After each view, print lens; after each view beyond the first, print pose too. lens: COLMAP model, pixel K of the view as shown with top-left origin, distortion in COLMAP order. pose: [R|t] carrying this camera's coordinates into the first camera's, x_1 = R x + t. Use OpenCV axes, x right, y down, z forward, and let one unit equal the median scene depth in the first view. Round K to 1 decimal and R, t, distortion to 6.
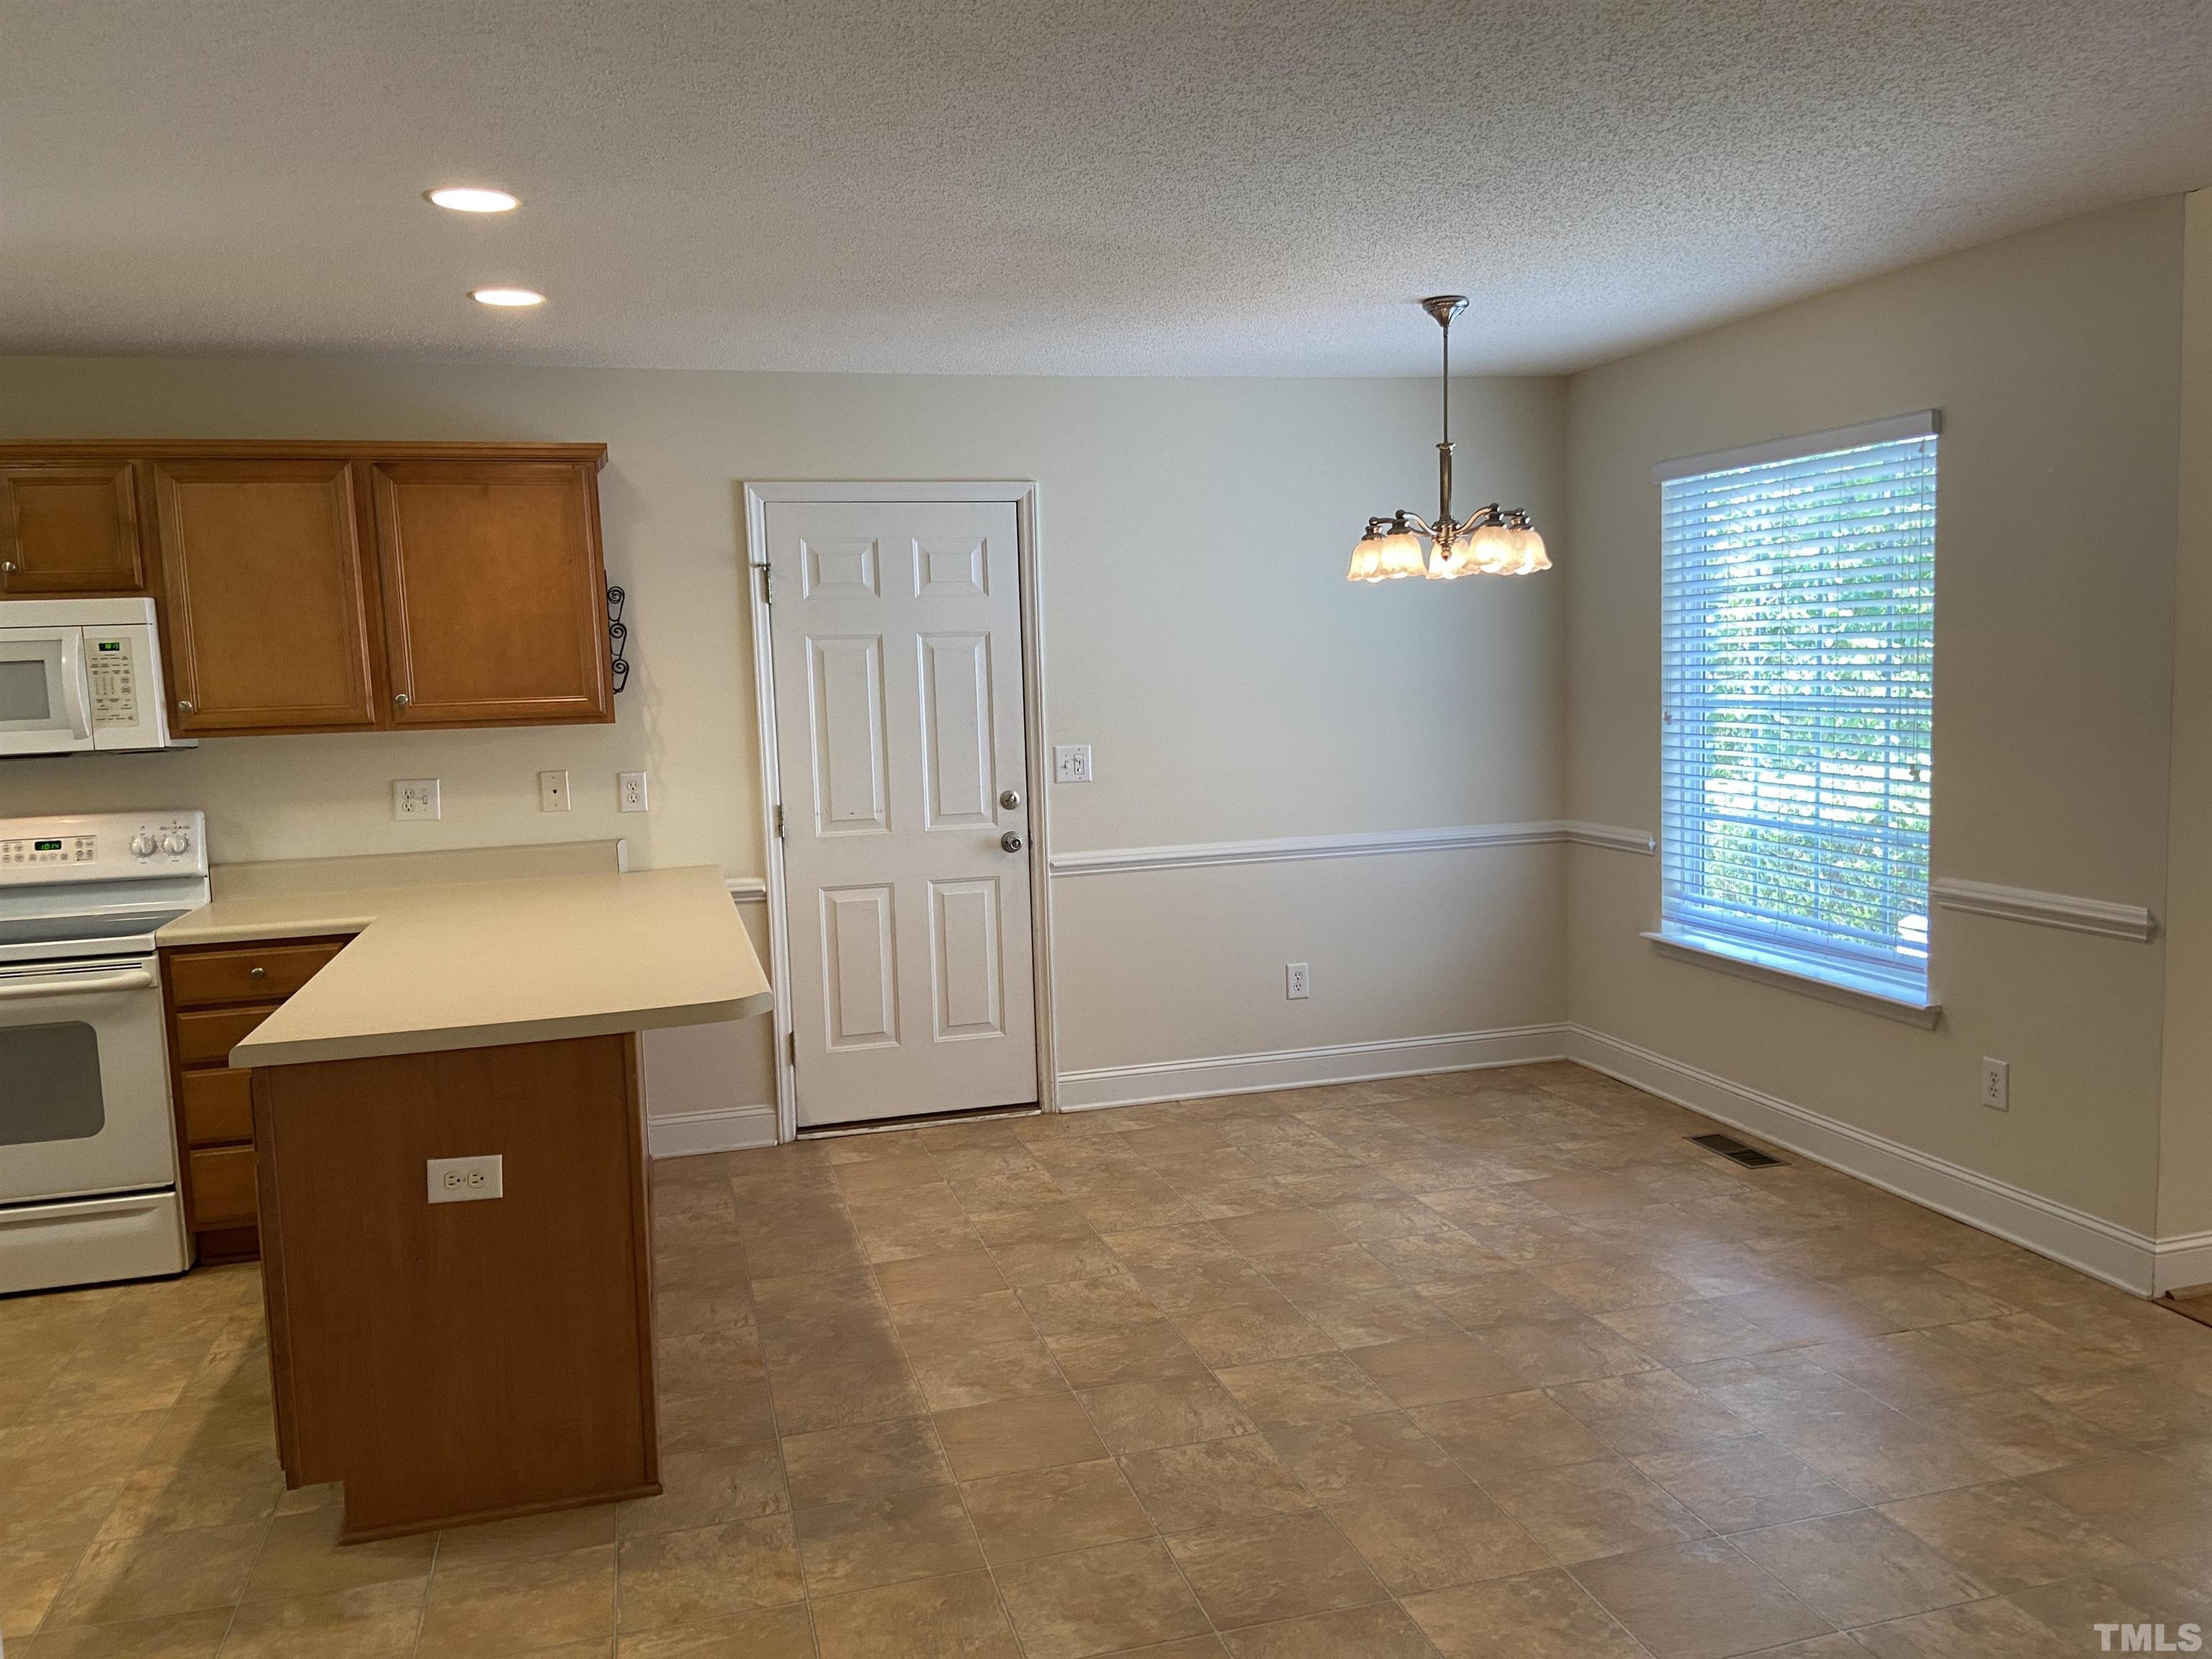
lens RADIAL K [[1672.7, 0, 1109.8], [0, 1672.7, 833.0], [0, 0, 1]] dist [0.100472, -0.110683]
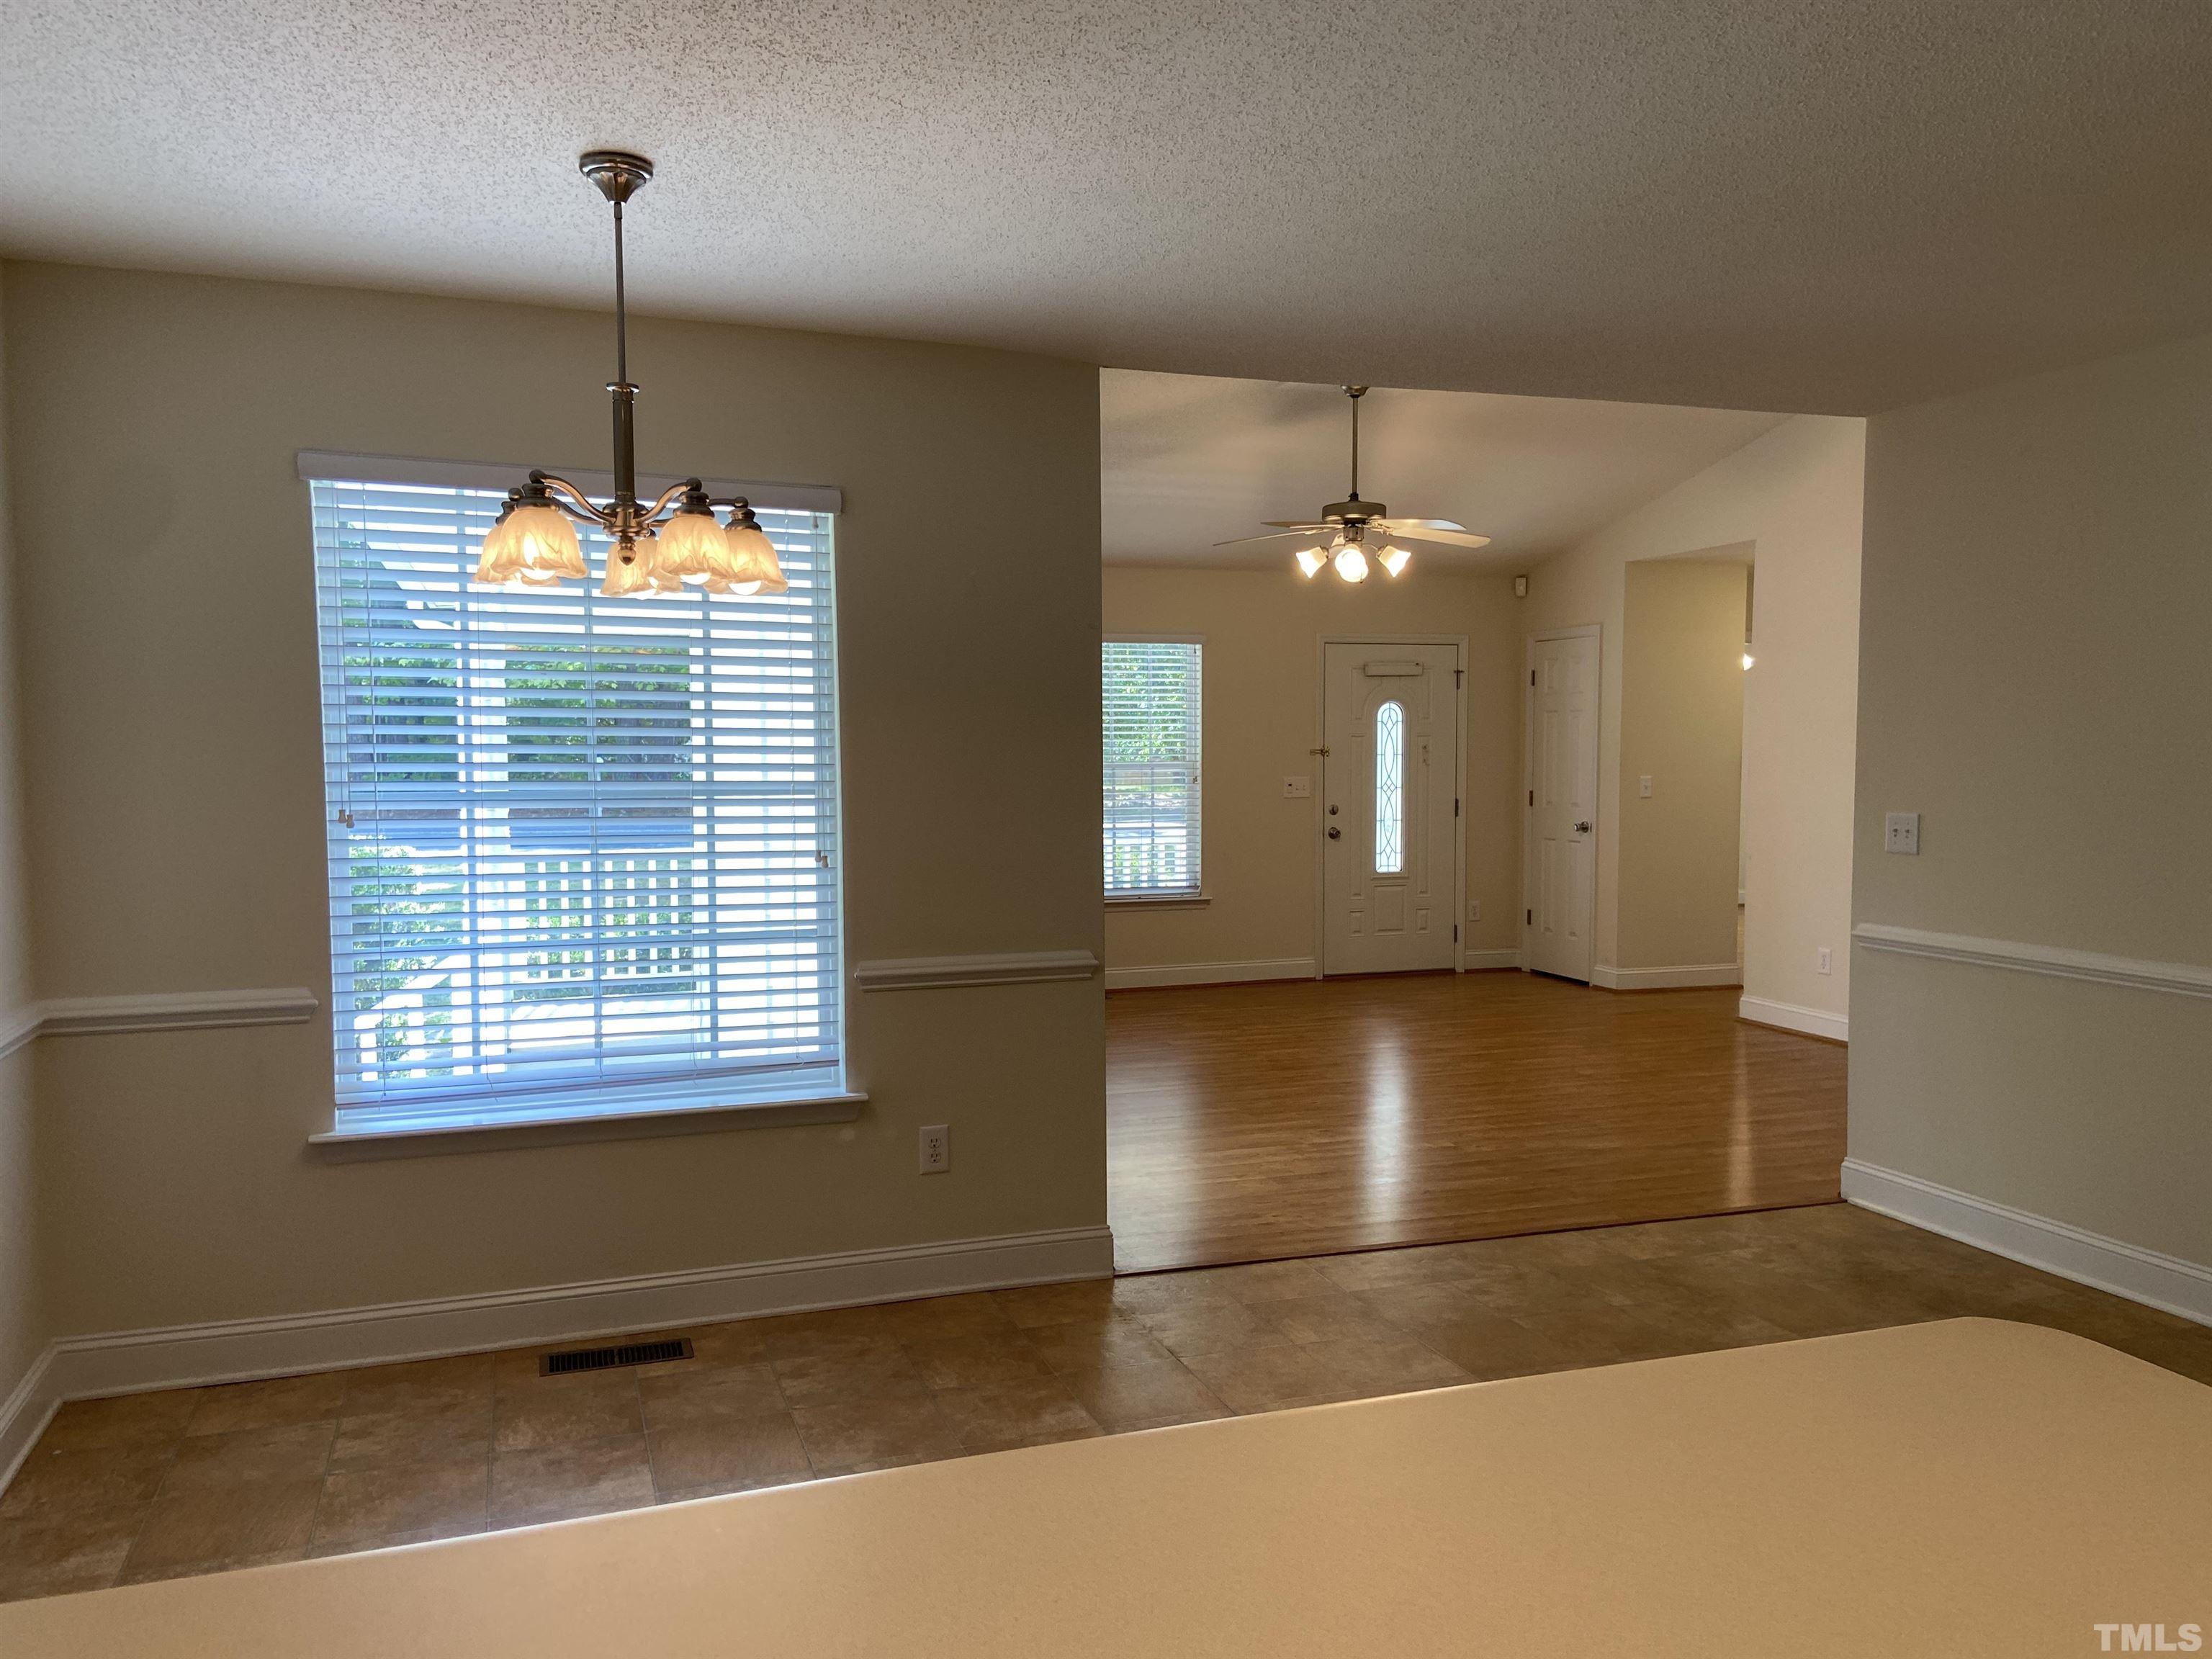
lens RADIAL K [[1672.7, 0, 1097.5], [0, 1672.7, 834.9], [0, 0, 1]] dist [0.100472, -0.110683]
pose [[-0.066825, -0.018863, 0.997586, -0.455531], [0.107367, 0.993880, 0.025985, -0.053527], [-0.991971, 0.108844, -0.064391, 0.855594]]
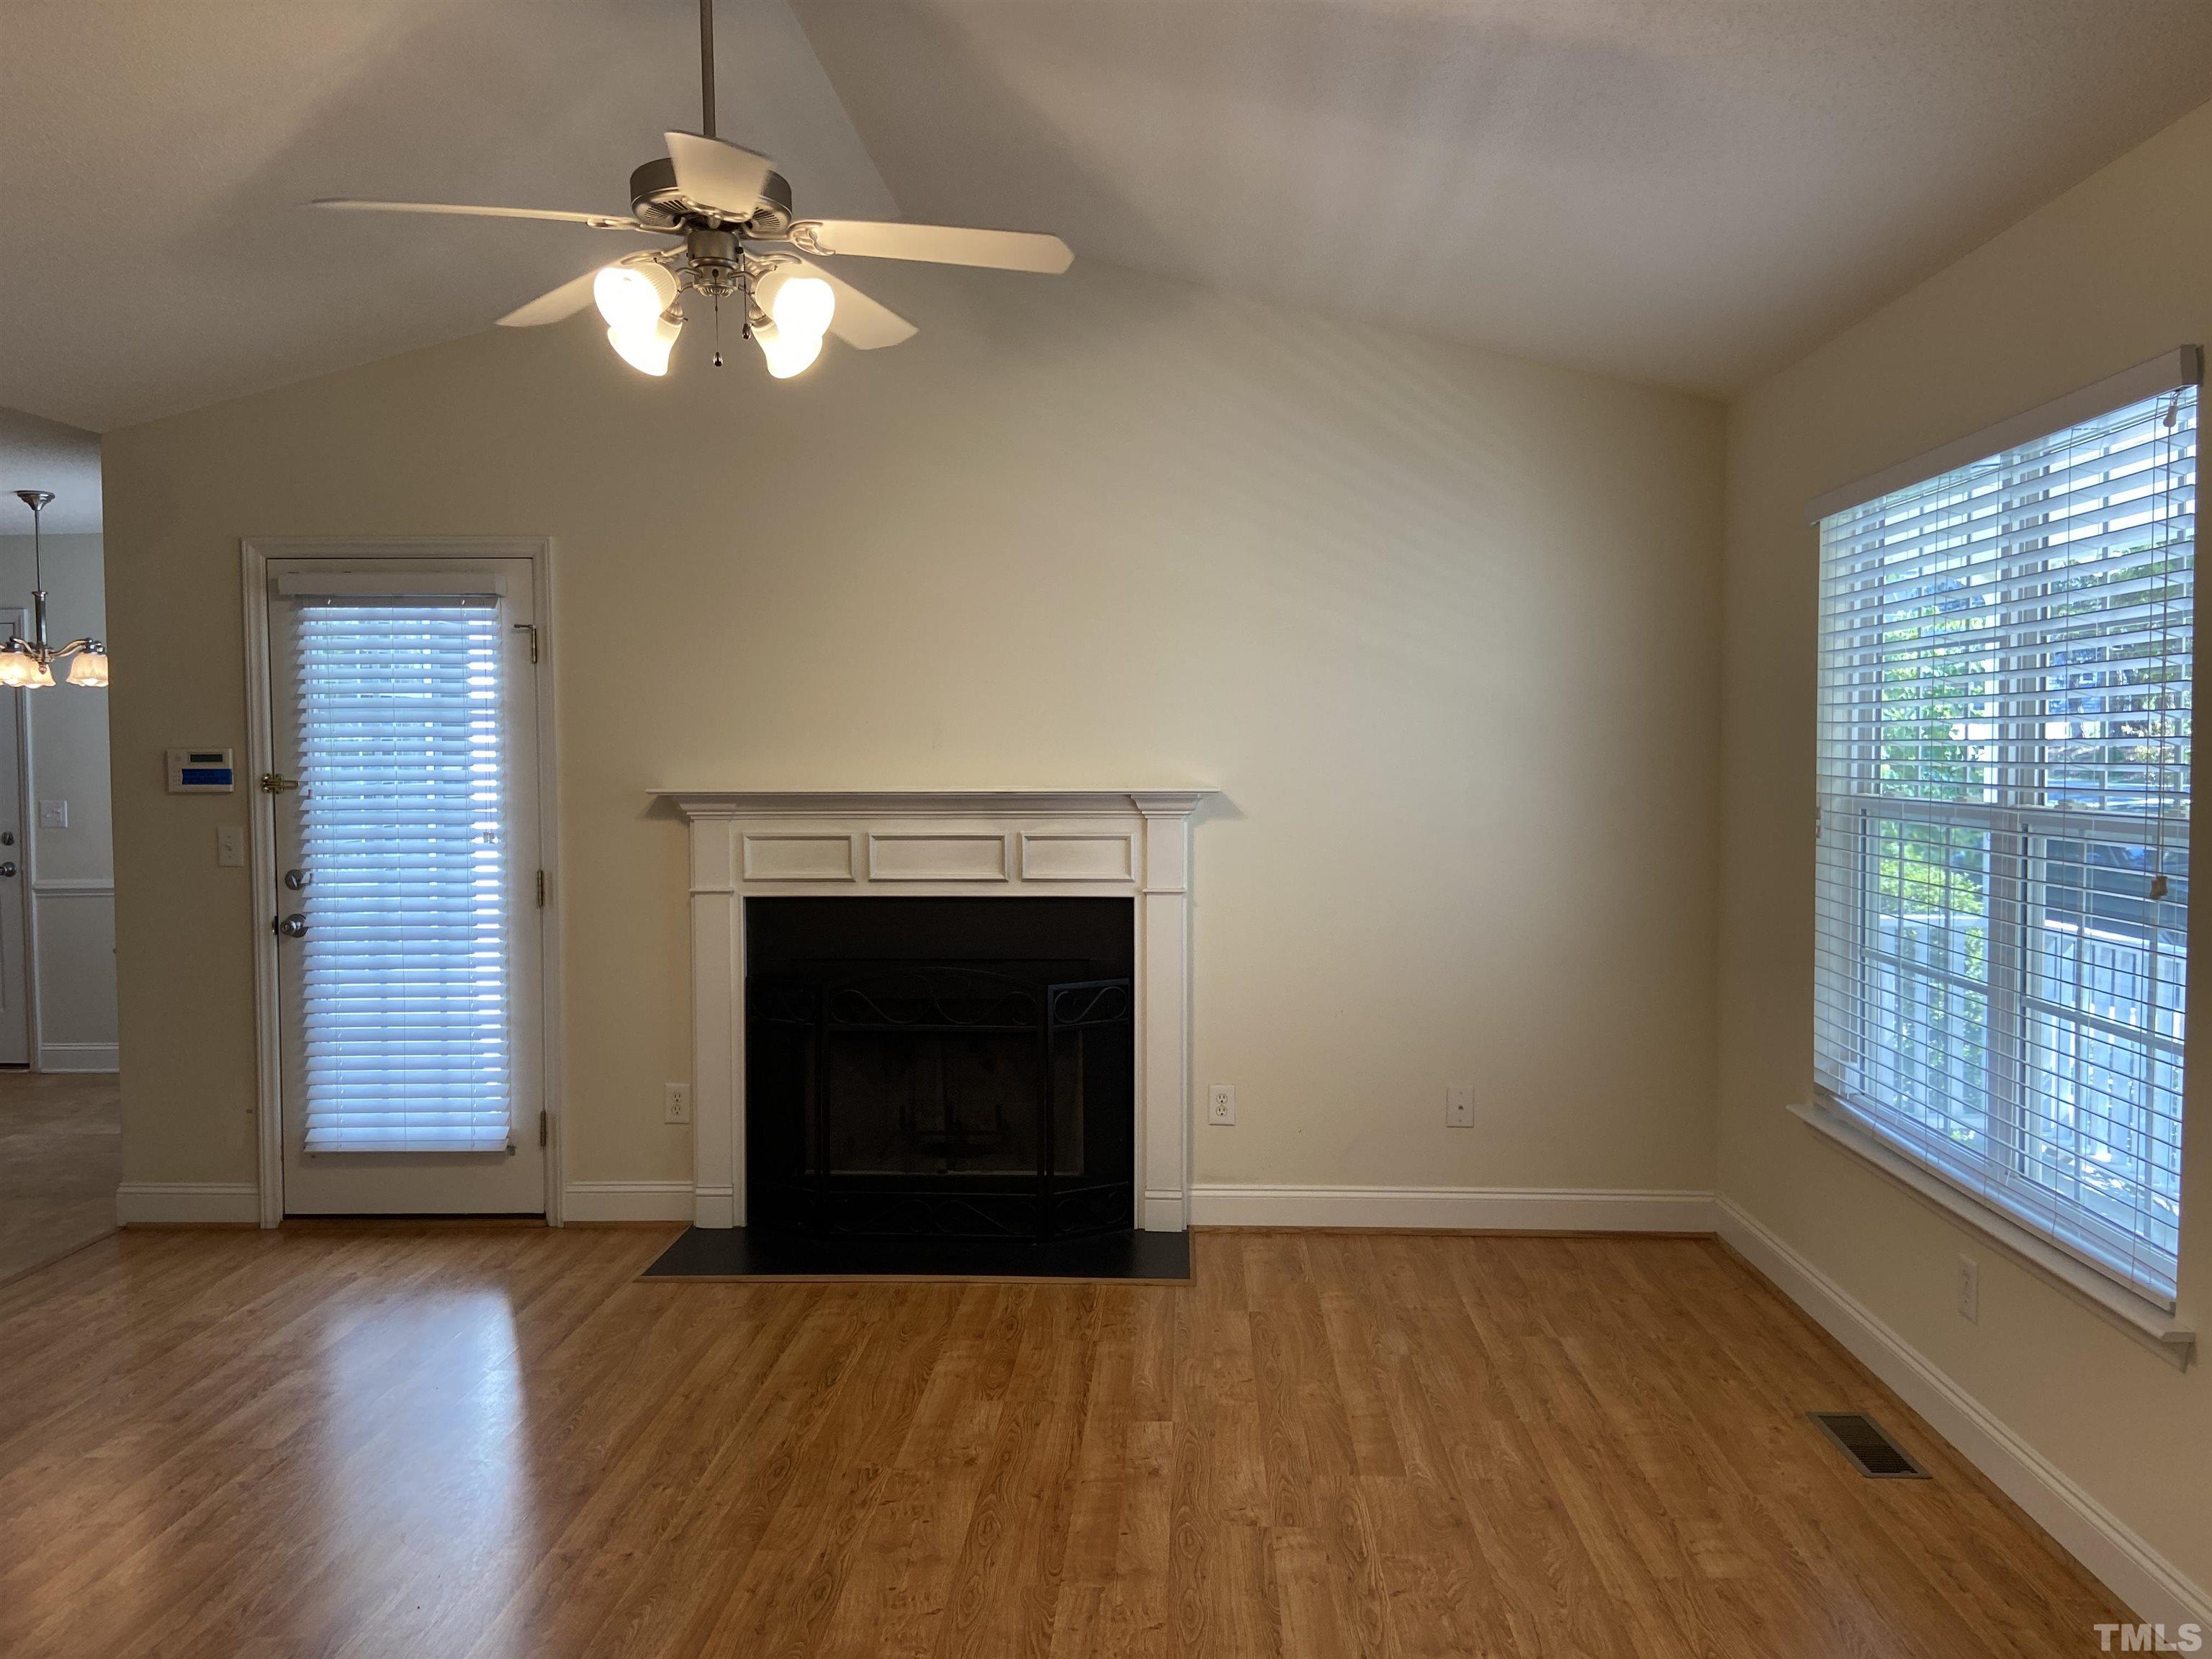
lens RADIAL K [[1672.7, 0, 1105.9], [0, 1672.7, 818.7], [0, 0, 1]] dist [0.100472, -0.110683]
pose [[0.950287, 0.039548, -0.308855, 1.443058], [-0.056327, 0.997371, -0.045595, -0.028907], [0.306239, 0.060725, 0.950016, -0.062974]]
